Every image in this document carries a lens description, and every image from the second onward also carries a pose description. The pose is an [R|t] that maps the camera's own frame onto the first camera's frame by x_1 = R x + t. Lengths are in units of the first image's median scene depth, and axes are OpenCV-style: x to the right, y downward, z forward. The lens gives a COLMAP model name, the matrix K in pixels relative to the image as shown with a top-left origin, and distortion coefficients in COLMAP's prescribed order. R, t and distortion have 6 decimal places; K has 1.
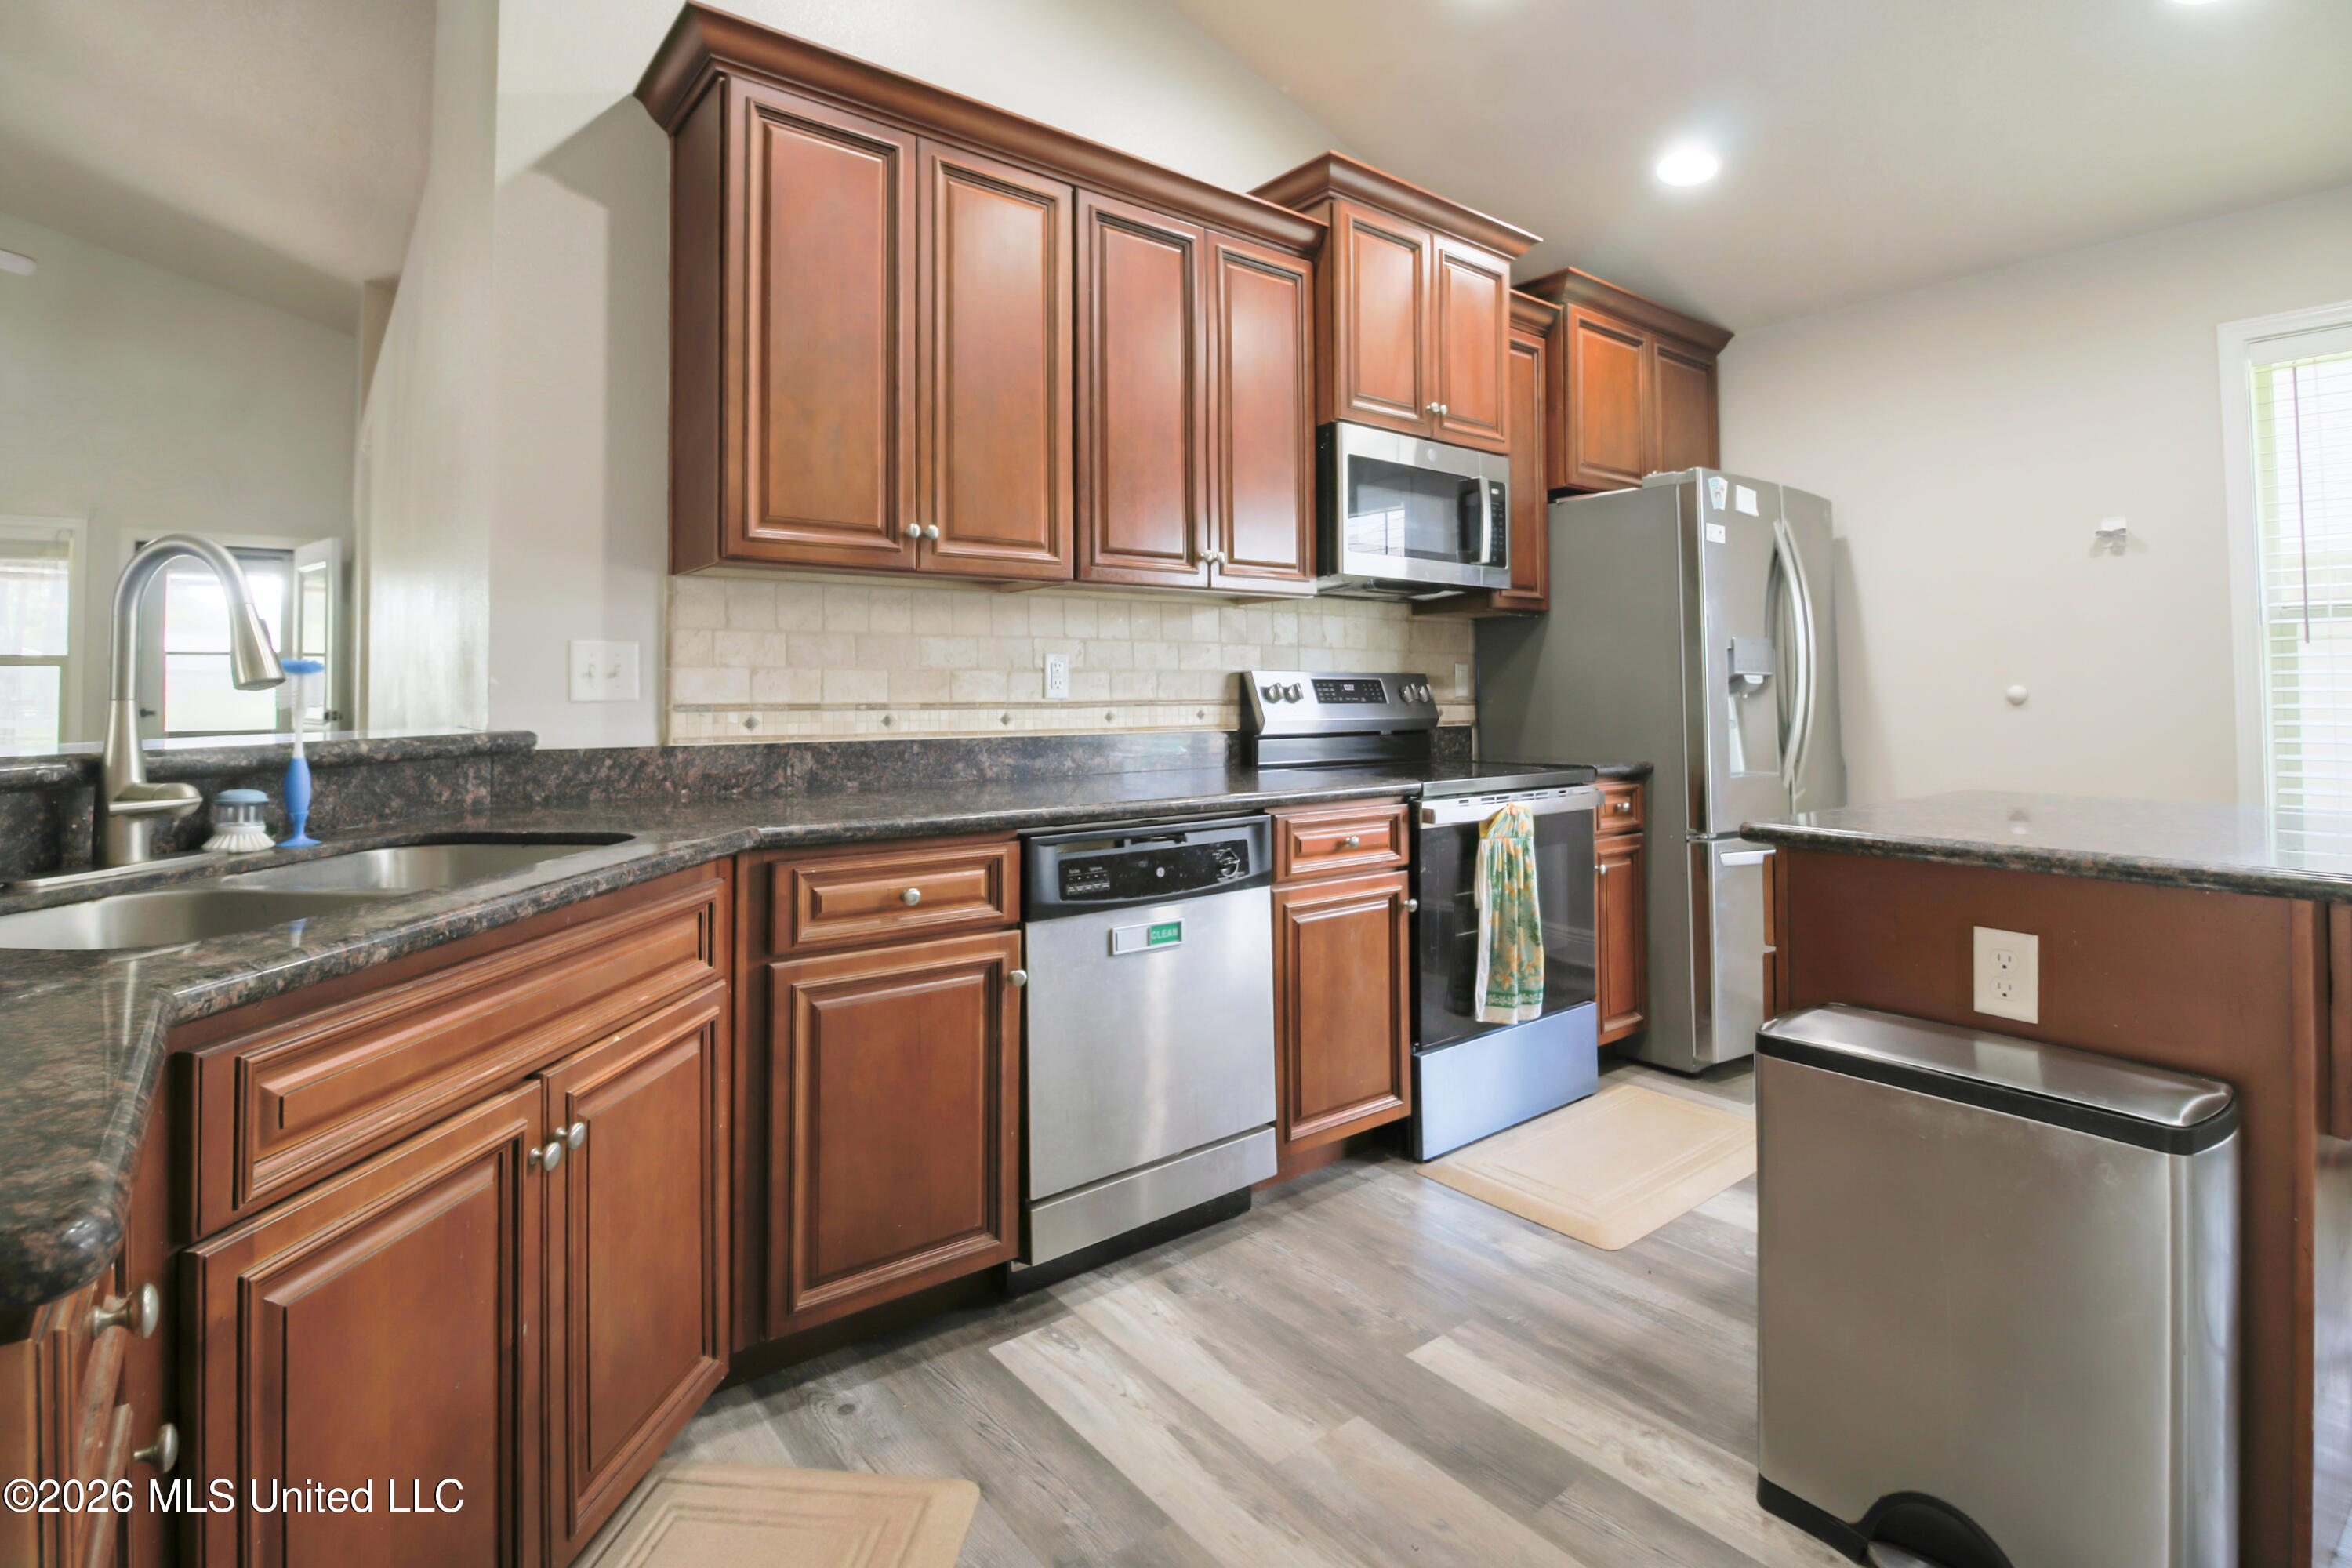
lens RADIAL K [[1103.2, 0, 1168.1], [0, 1103.2, 706.9], [0, 0, 1]] dist [-0.001123, -0.000095]
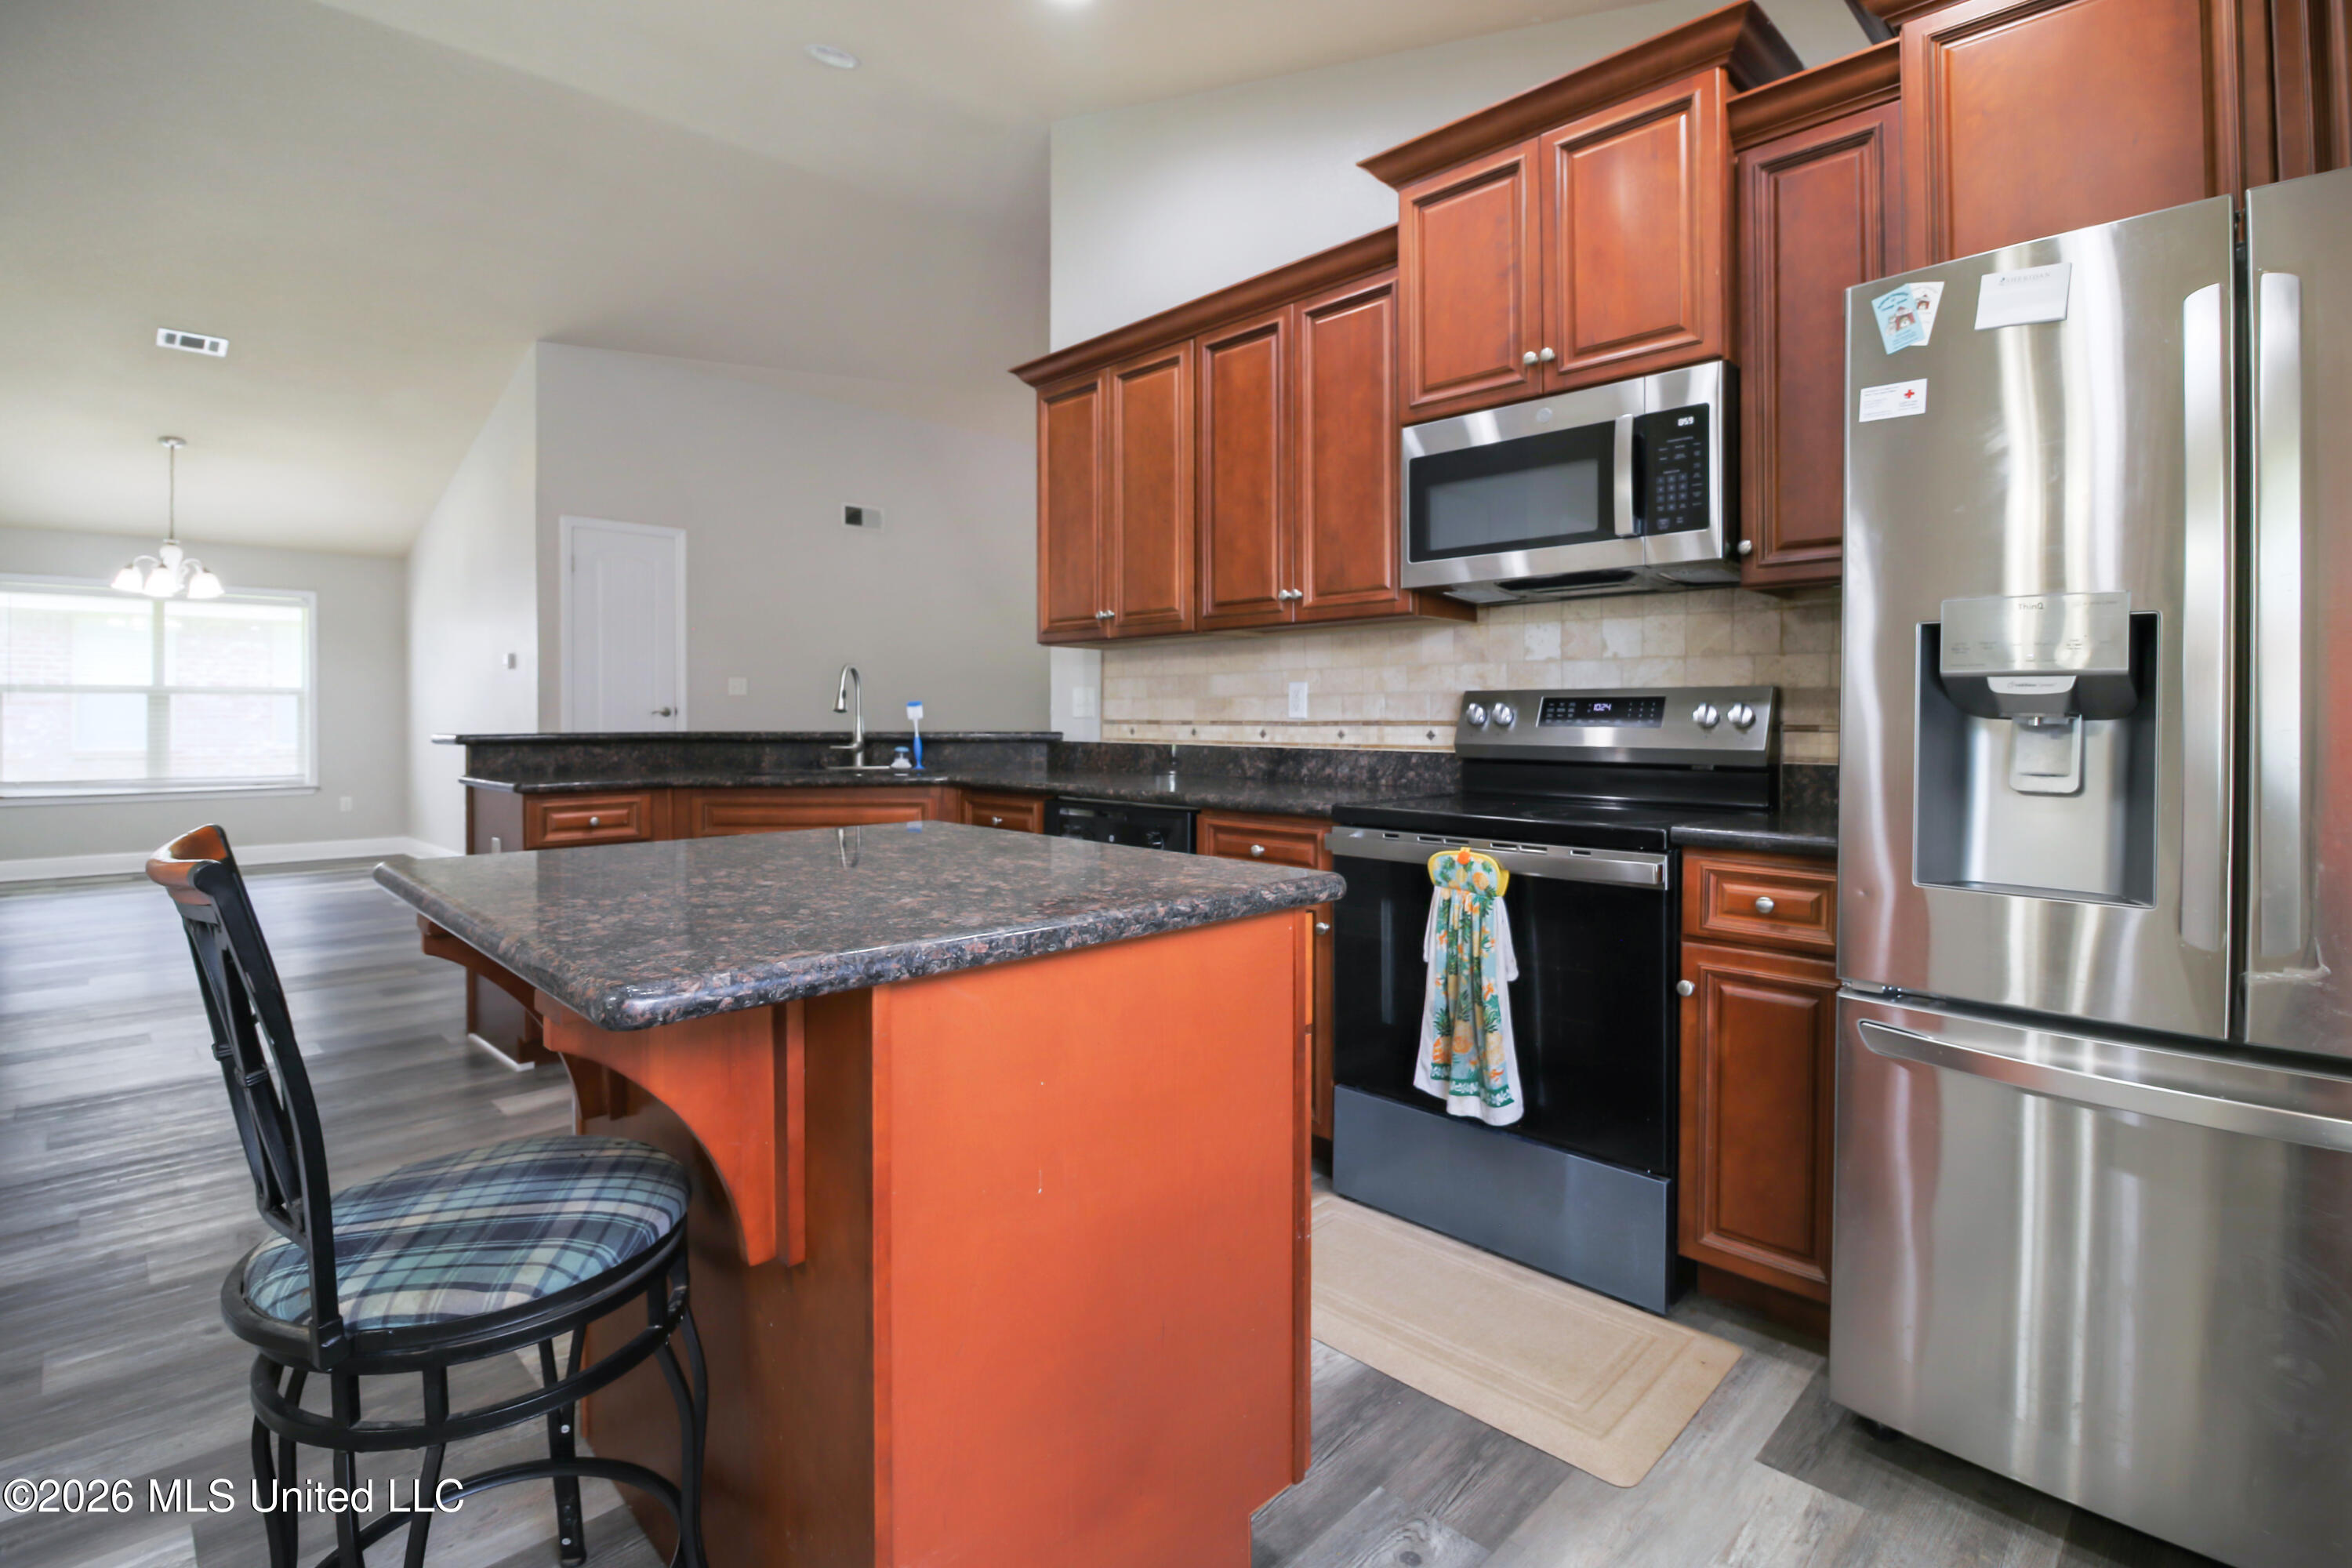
lens RADIAL K [[1103.2, 0, 1168.1], [0, 1103.2, 706.9], [0, 0, 1]] dist [-0.001123, -0.000095]
pose [[0.115008, -0.008842, -0.993325, 1.110765], [-0.014942, 0.999832, -0.010630, -0.004847], [0.993252, 0.016065, 0.114856, 0.701033]]
